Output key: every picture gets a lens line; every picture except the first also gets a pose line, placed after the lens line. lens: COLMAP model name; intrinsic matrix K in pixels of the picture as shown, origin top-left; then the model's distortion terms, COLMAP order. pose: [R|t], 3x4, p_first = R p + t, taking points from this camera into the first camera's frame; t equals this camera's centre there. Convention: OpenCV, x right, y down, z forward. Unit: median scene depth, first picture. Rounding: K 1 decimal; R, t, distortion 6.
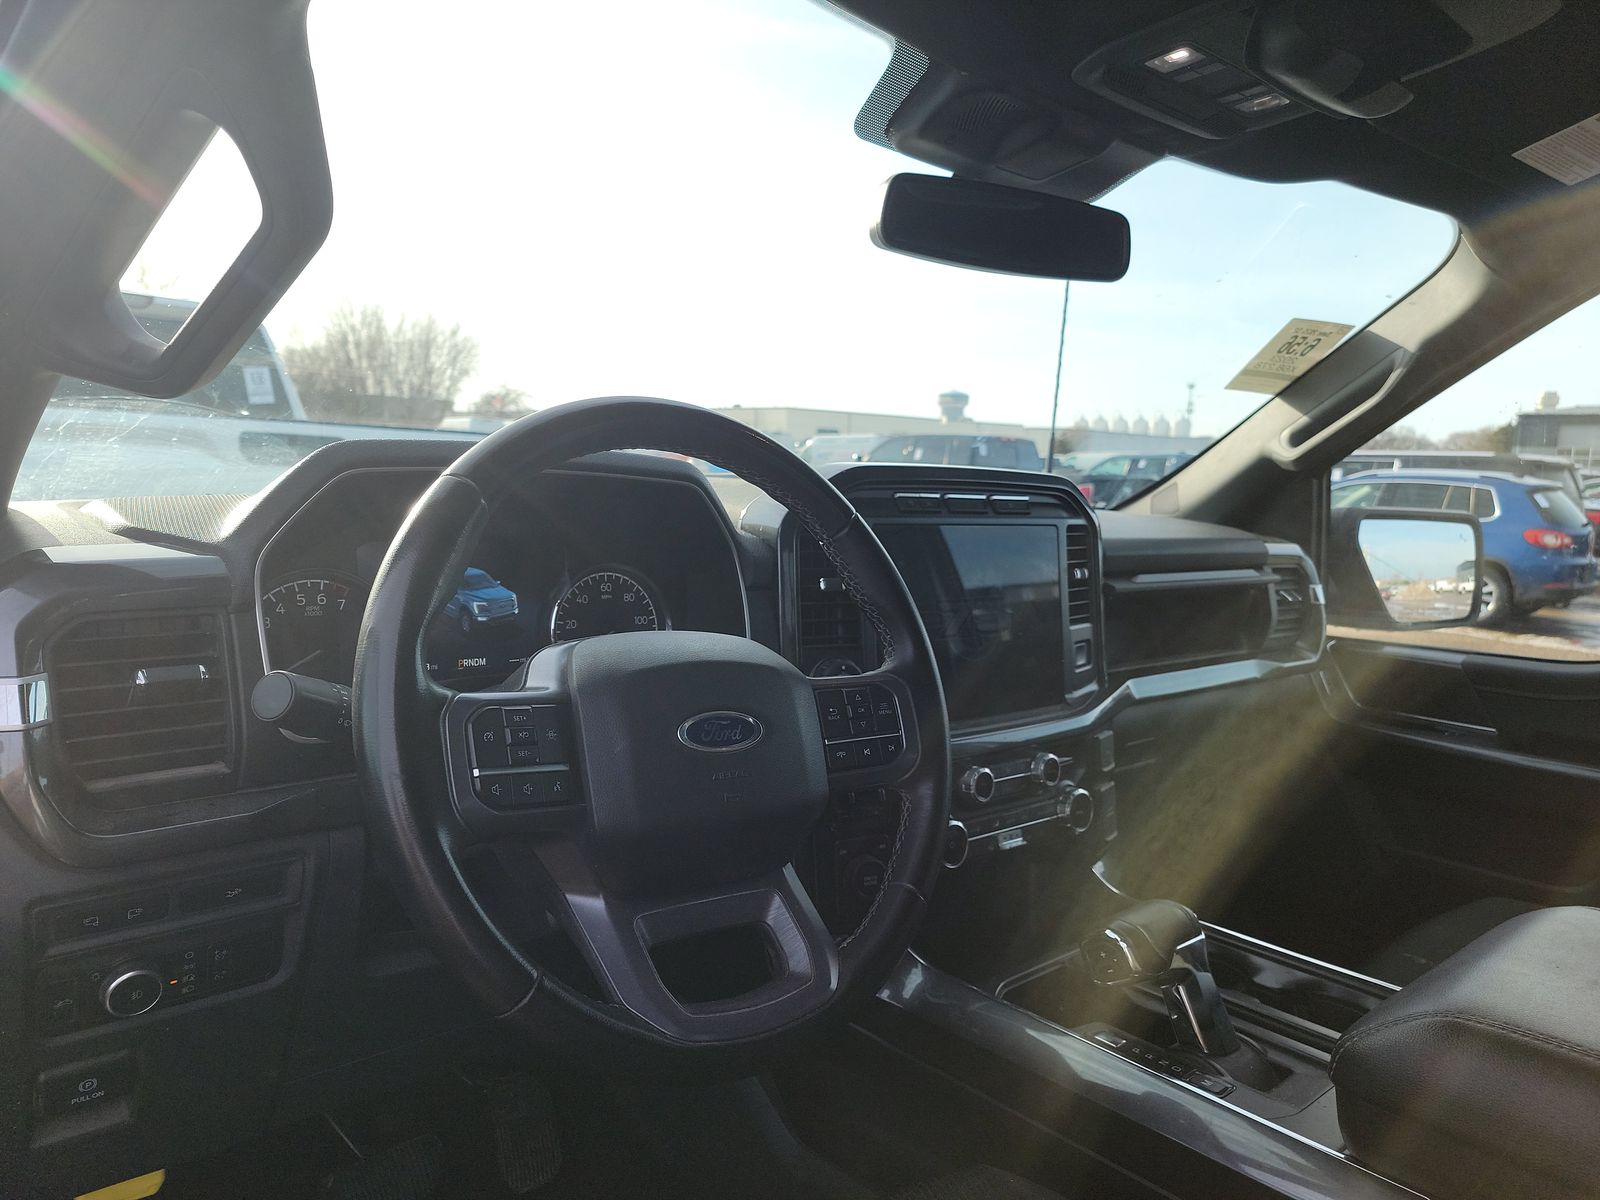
lens RADIAL K [[1130.0, 0, 800.0], [0, 1130.0, 600.0], [0, 0, 1]] dist [0.110636, -0.113741]
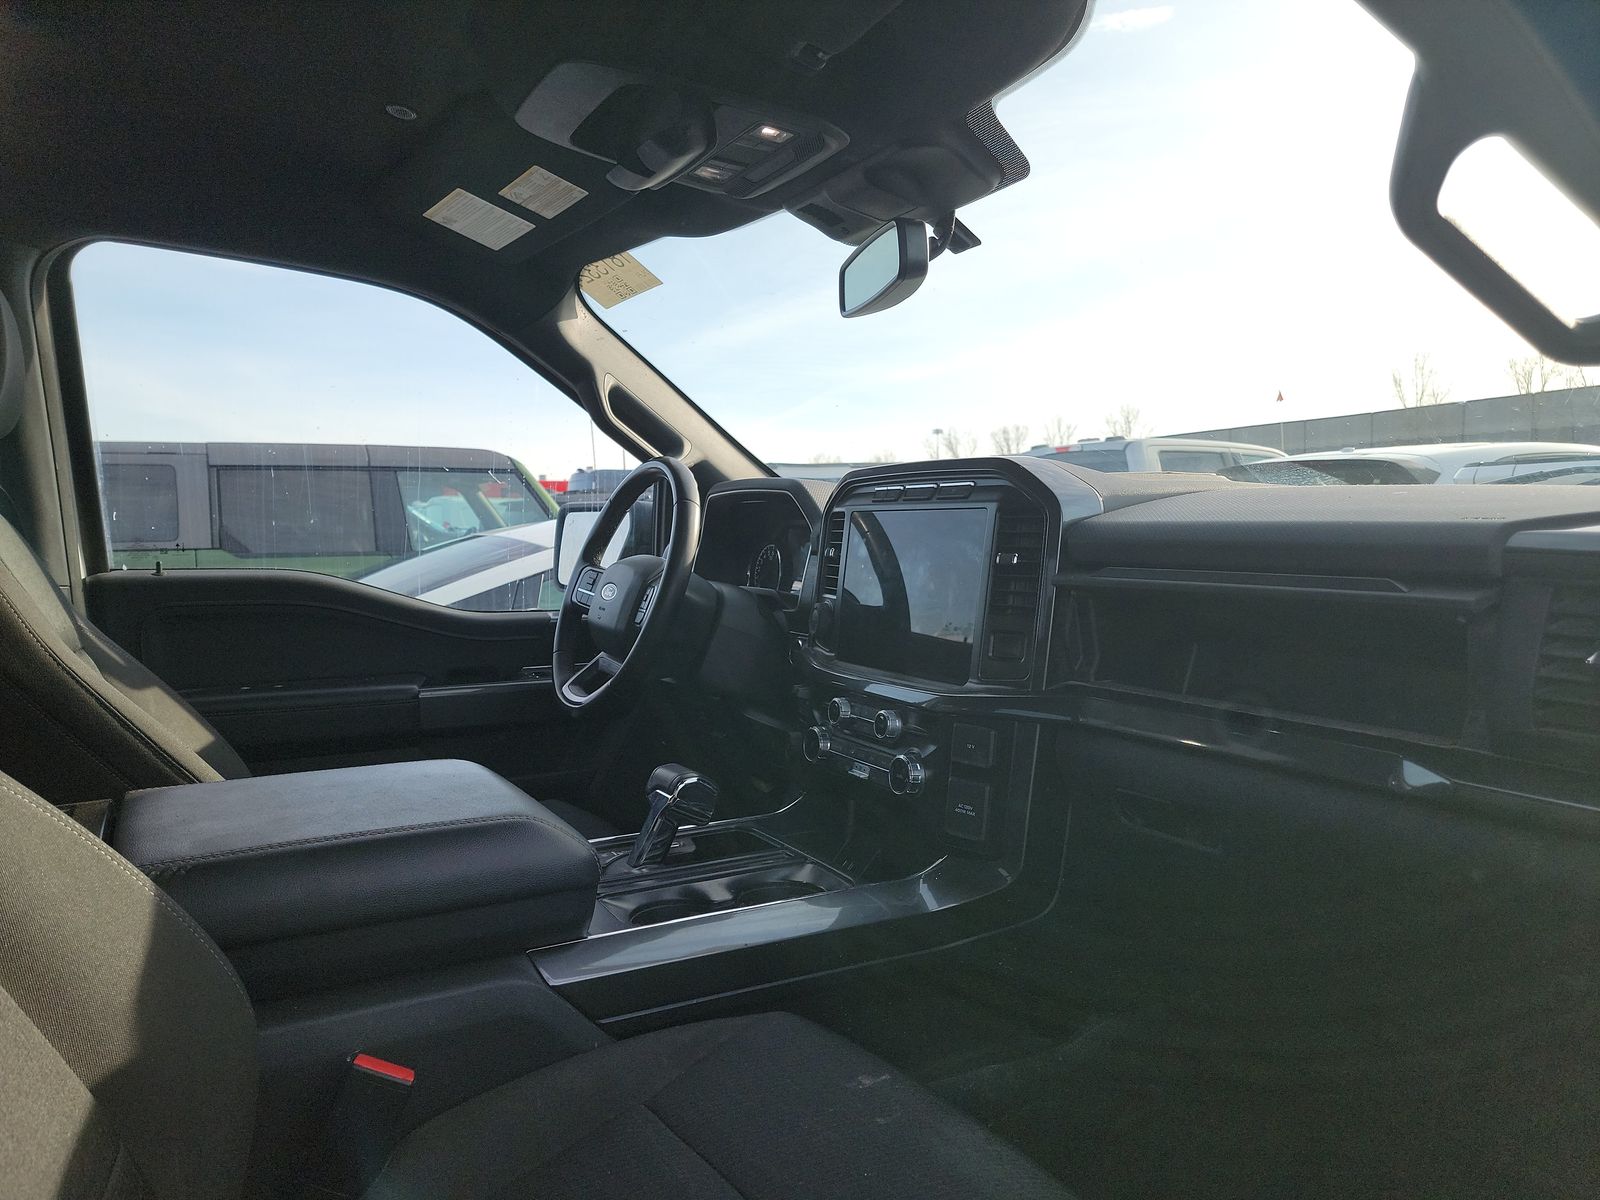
lens RADIAL K [[1130.0, 0, 800.0], [0, 1130.0, 600.0], [0, 0, 1]] dist [0.110636, -0.113741]
pose [[-0.241975, 0.029083, -0.969846, 1.300033], [-0.099495, 0.993538, 0.054617, -0.025732], [0.965168, 0.109710, -0.237518, 1.157365]]
